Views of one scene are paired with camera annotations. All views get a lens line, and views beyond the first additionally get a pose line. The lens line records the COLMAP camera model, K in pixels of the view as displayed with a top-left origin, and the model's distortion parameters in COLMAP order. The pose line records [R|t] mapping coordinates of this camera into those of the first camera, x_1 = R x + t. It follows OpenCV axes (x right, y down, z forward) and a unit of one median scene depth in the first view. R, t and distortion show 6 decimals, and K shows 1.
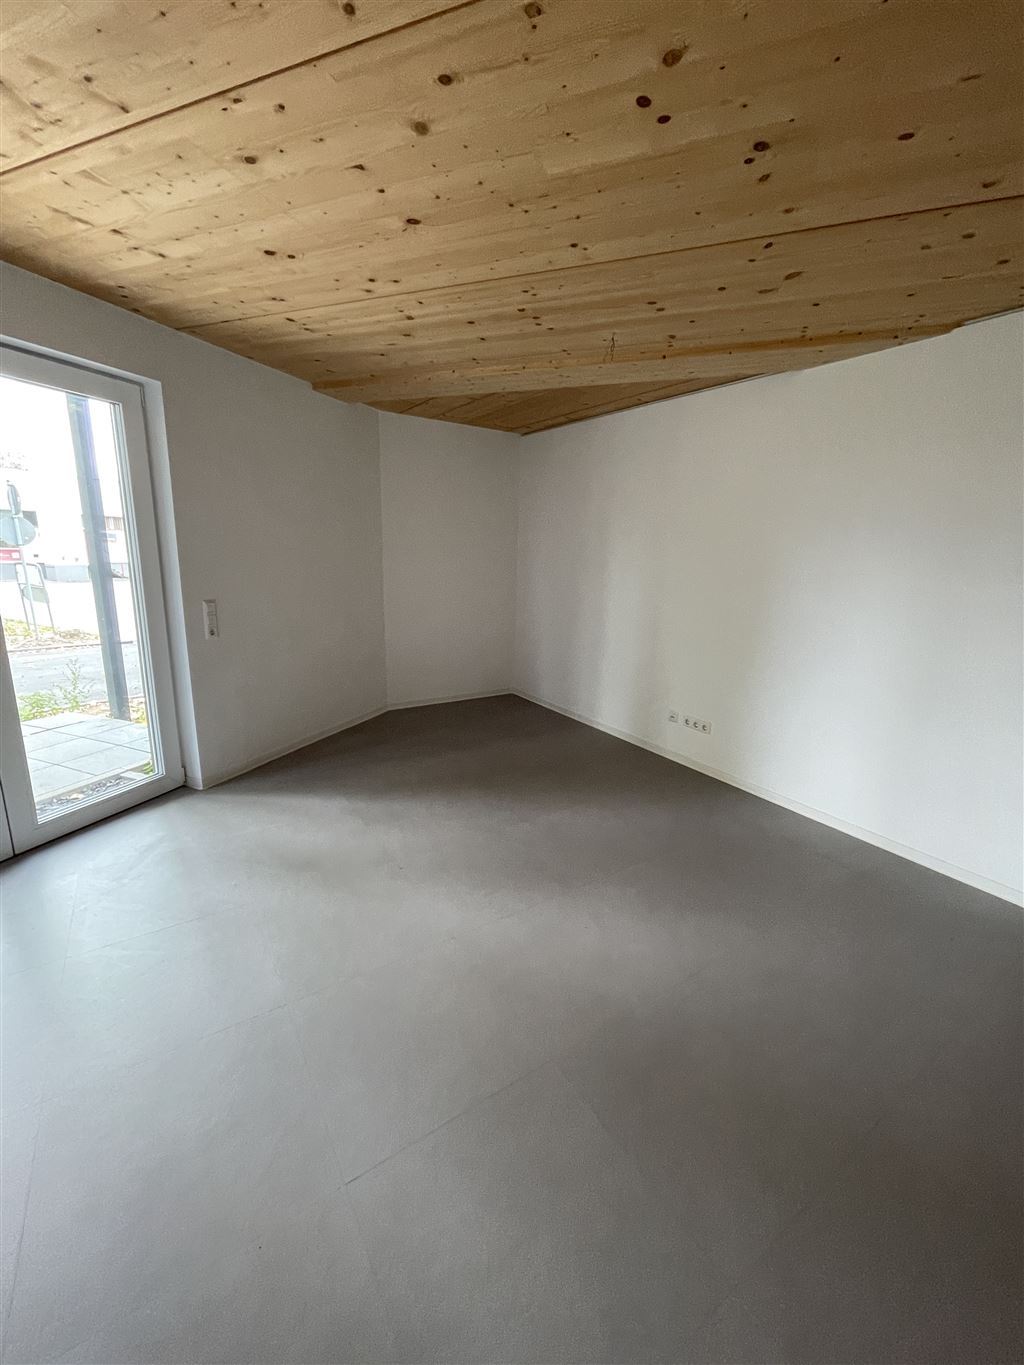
lens RADIAL K [[551.9, 0, 521.9], [0, 551.9, 677.7], [0, 0, 1]] dist [-0.001926, 0.000493]
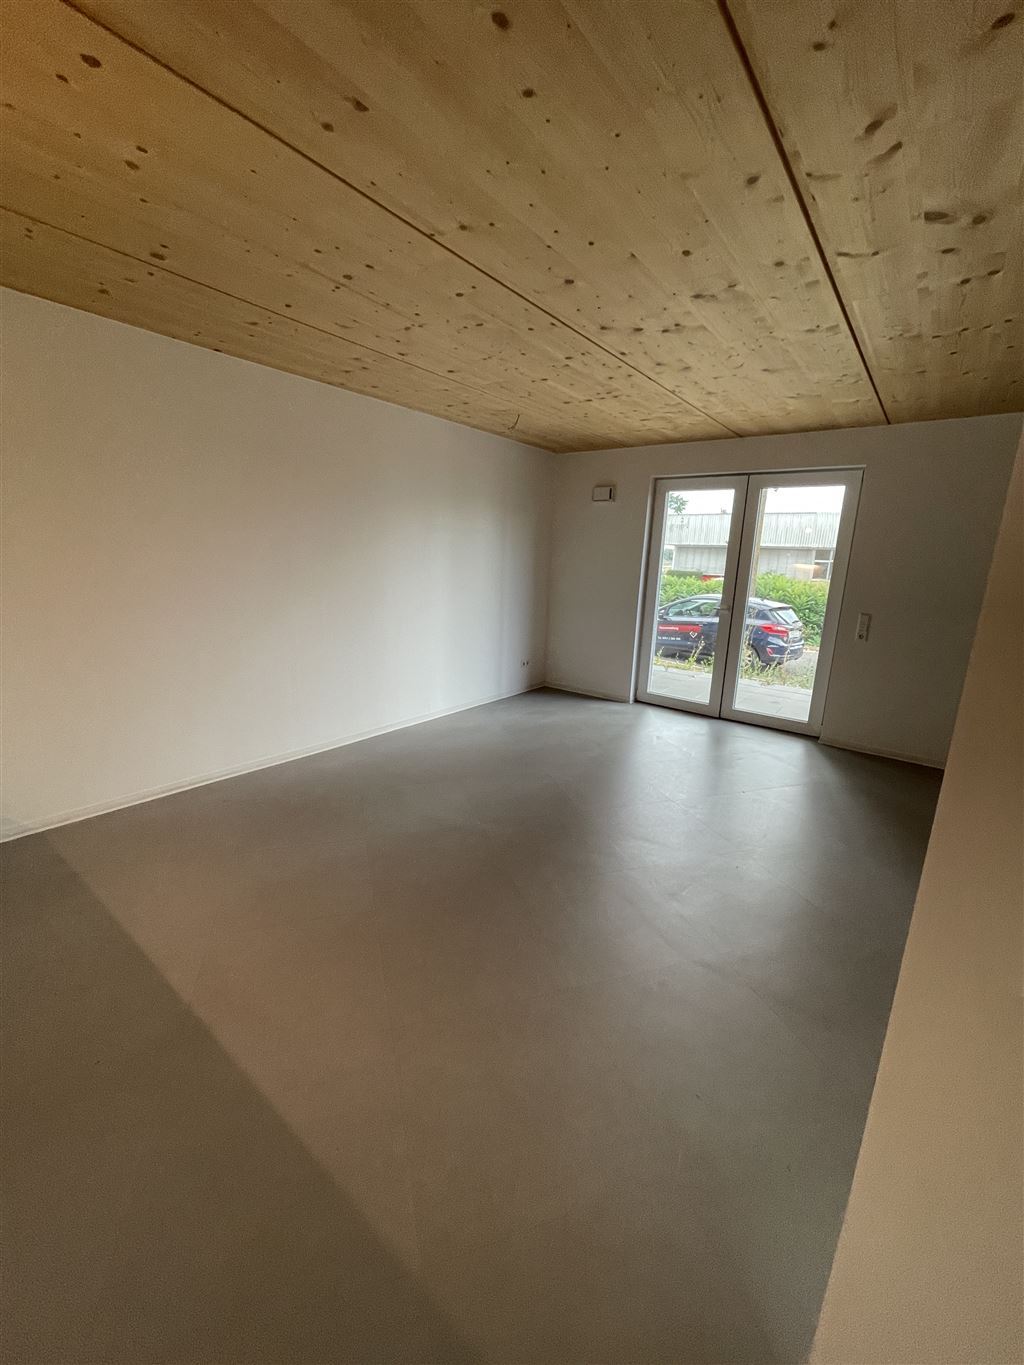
lens RADIAL K [[551.9, 0, 506.6], [0, 551.9, 680.1], [0, 0, 1]] dist [-0.001926, 0.000493]
pose [[-0.262096, 0.170964, -0.949777, 0.955581], [-0.272372, 0.931065, 0.242758, -0.072877], [0.925807, 0.322318, -0.197463, 0.481228]]
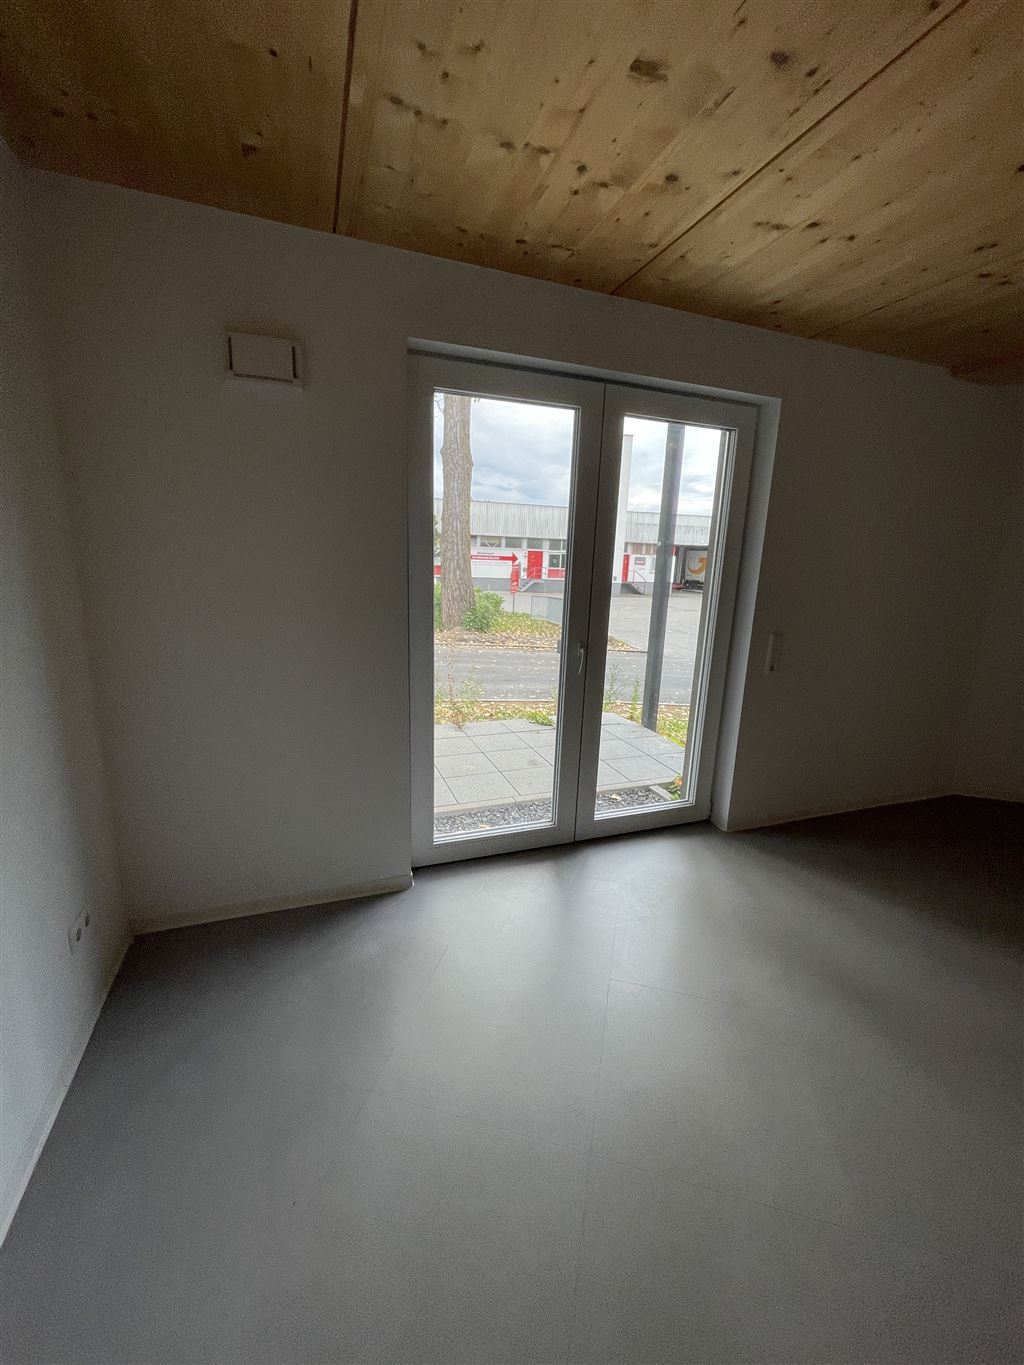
lens RADIAL K [[551.9, 0, 514.6], [0, 551.9, 677.0], [0, 0, 1]] dist [-0.001926, 0.000493]
pose [[0.669861, 0.153493, -0.726447, -0.180573], [-0.183348, 0.982294, 0.038485, -0.024793], [0.719492, 0.107413, 0.686144, 0.075384]]
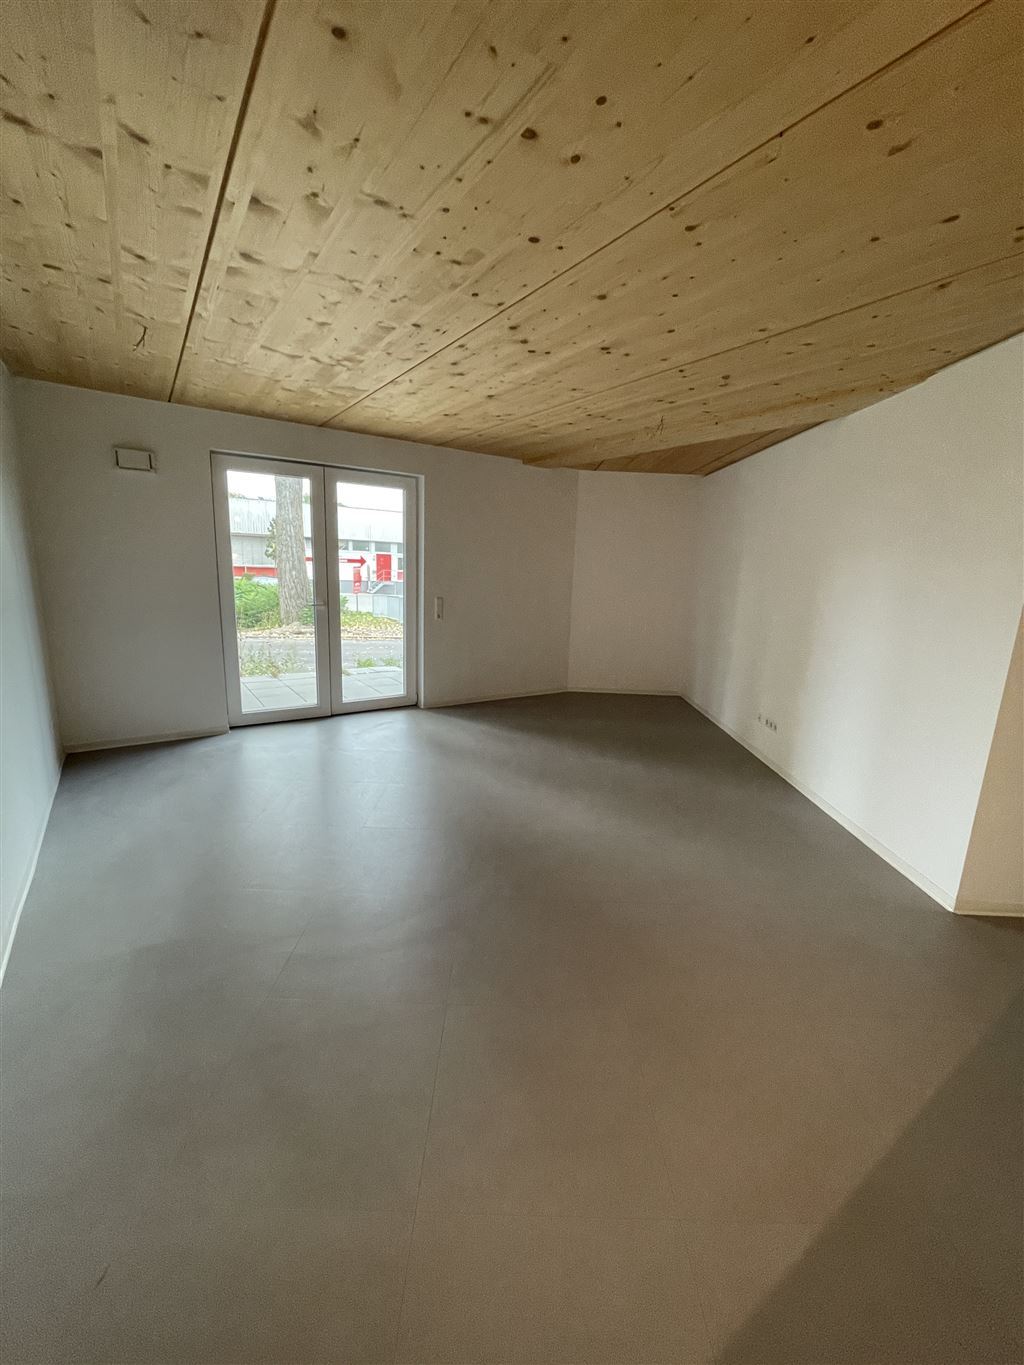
lens RADIAL K [[551.9, 0, 514.5], [0, 551.9, 676.2], [0, 0, 1]] dist [-0.001926, 0.000493]
pose [[0.831029, 0.113014, -0.544626, 0.558221], [-0.140138, 0.990097, -0.008379, 0.080720], [0.538286, 0.083286, 0.838637, -0.269397]]
